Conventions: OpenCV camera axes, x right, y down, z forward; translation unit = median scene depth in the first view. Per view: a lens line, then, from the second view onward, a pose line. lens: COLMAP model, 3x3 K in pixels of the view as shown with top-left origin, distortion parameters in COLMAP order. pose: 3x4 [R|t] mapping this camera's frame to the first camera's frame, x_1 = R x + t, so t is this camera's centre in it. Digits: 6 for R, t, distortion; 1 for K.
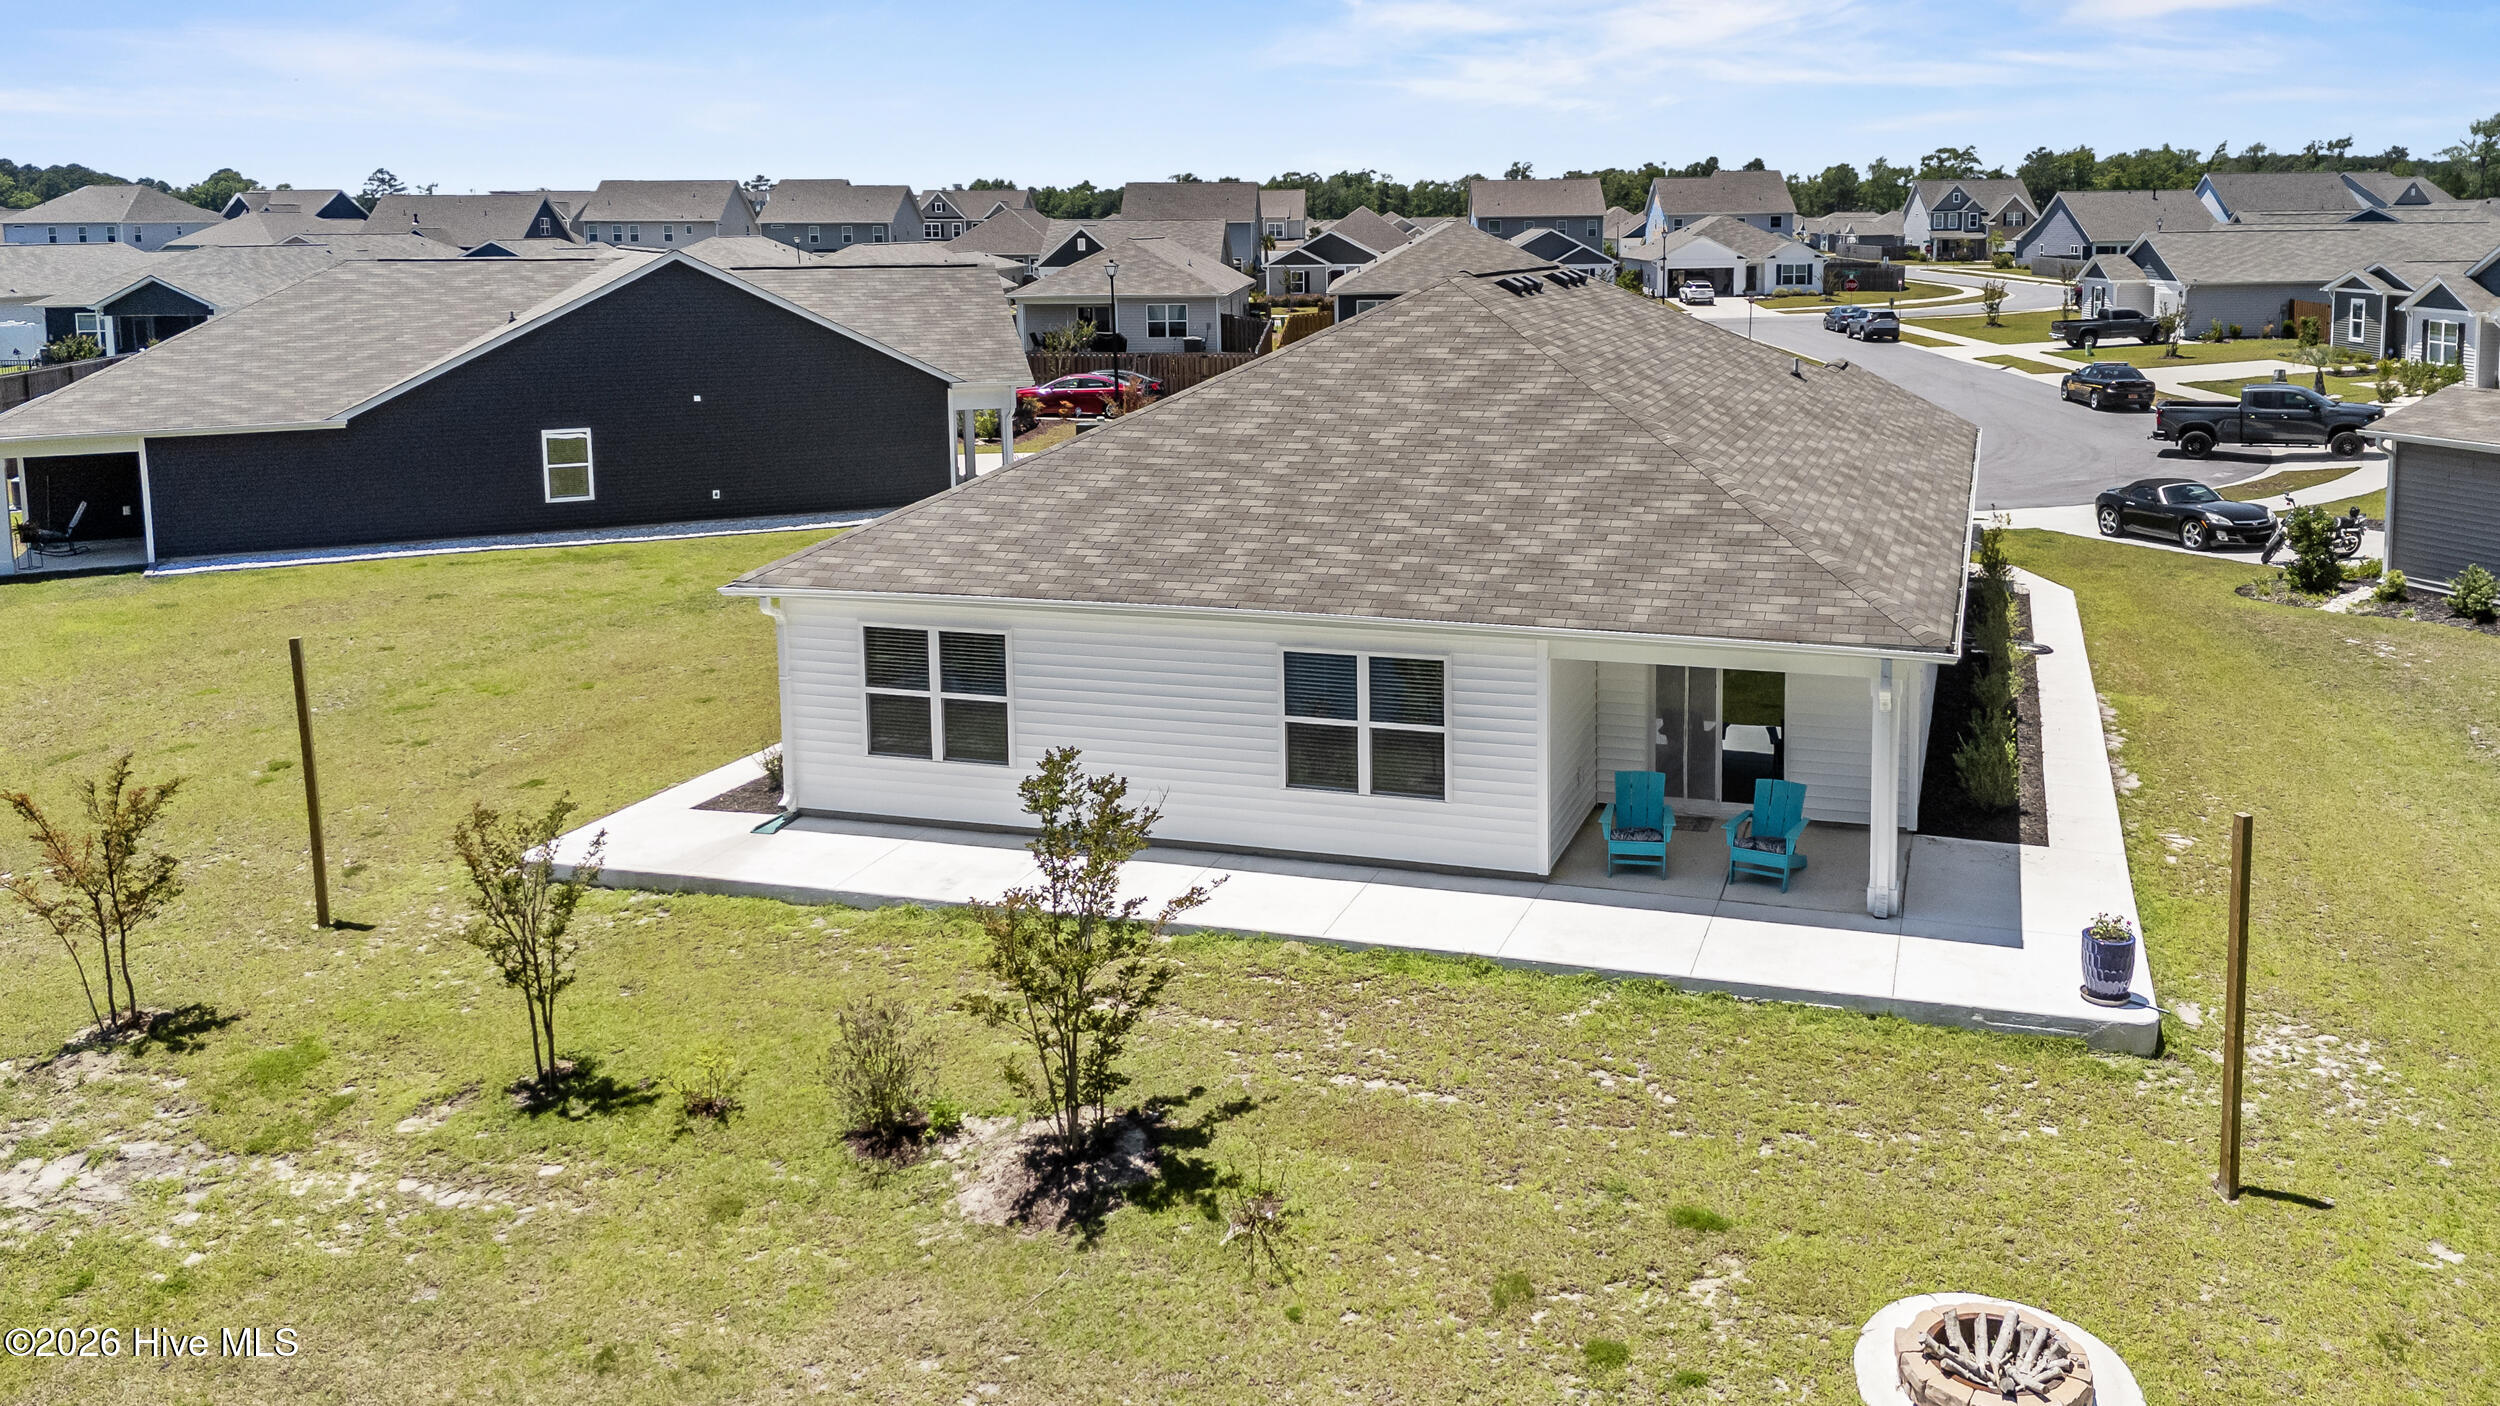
lens RADIAL K [[2010.2, 0, 1395.2], [0, 2010.2, 572.1], [0, 0, 1]] dist [0.070706, -0.056714]
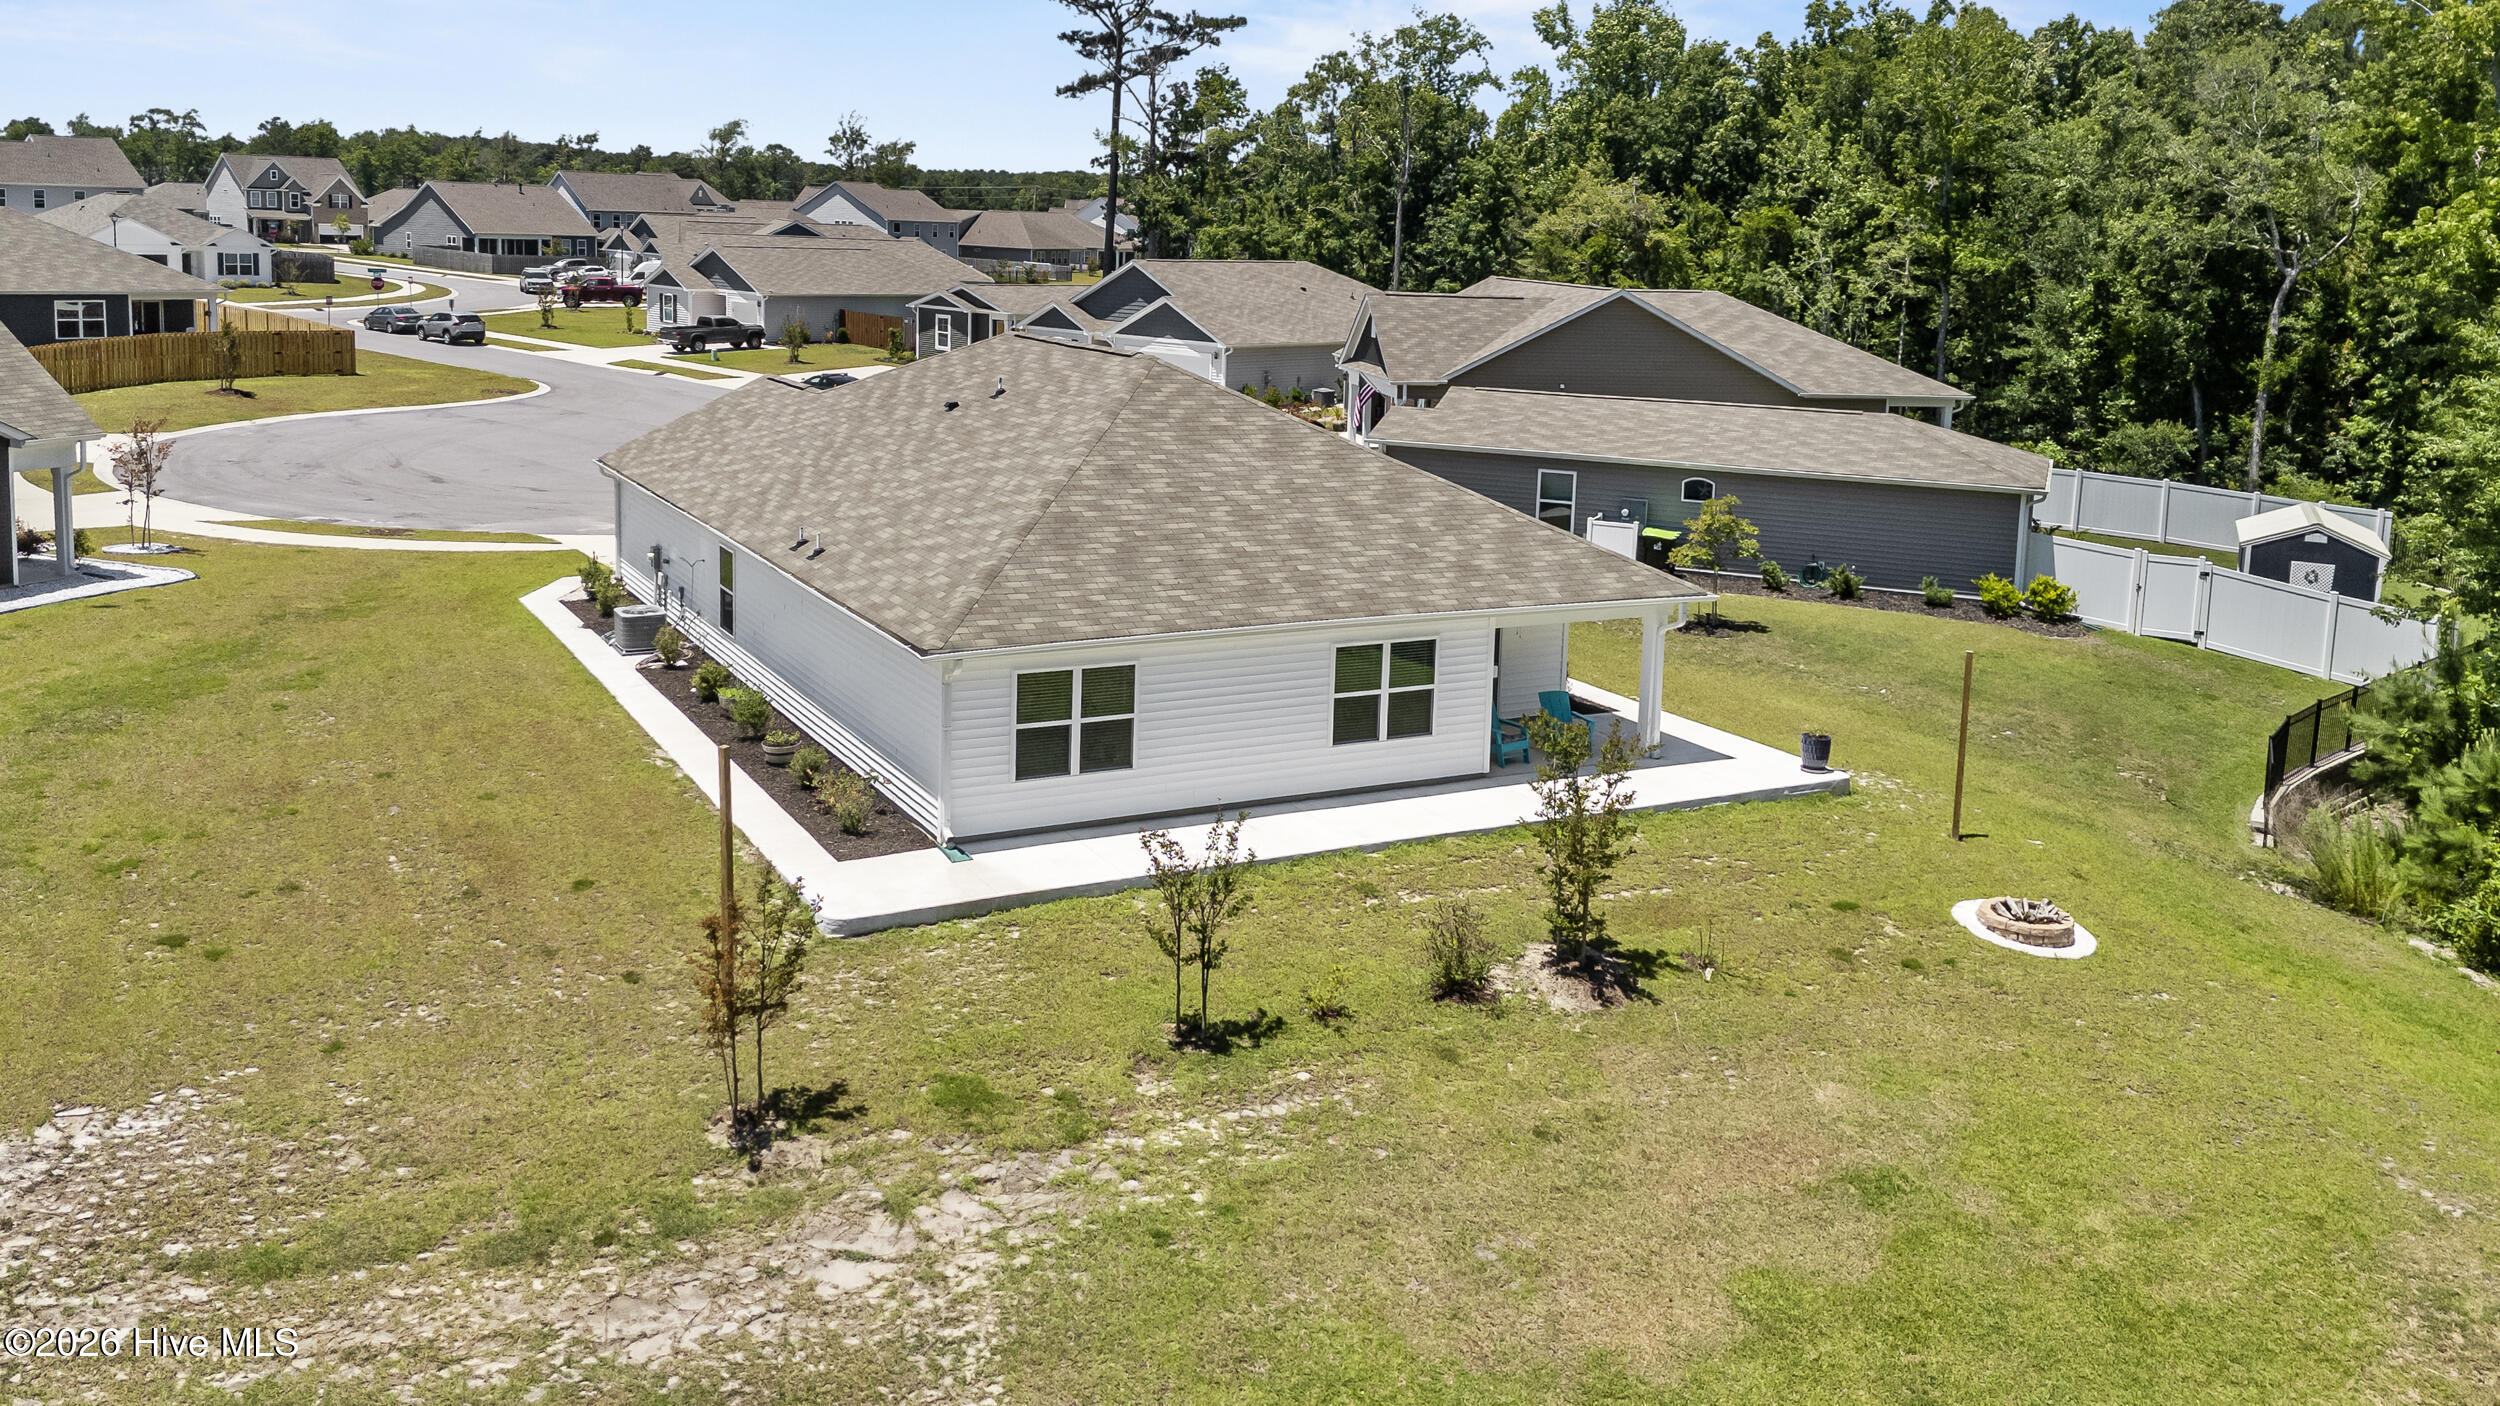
lens RADIAL K [[2035.6, 0, 1242.8], [0, 2035.6, 651.8], [0, 0, 1]] dist [0.117746, -0.160610]
pose [[0.685733, -0.120874, 0.717747, -1.049408], [0.084679, 0.992666, 0.086271, -0.080071], [-0.722911, 0.001620, 0.690939, 0.070373]]
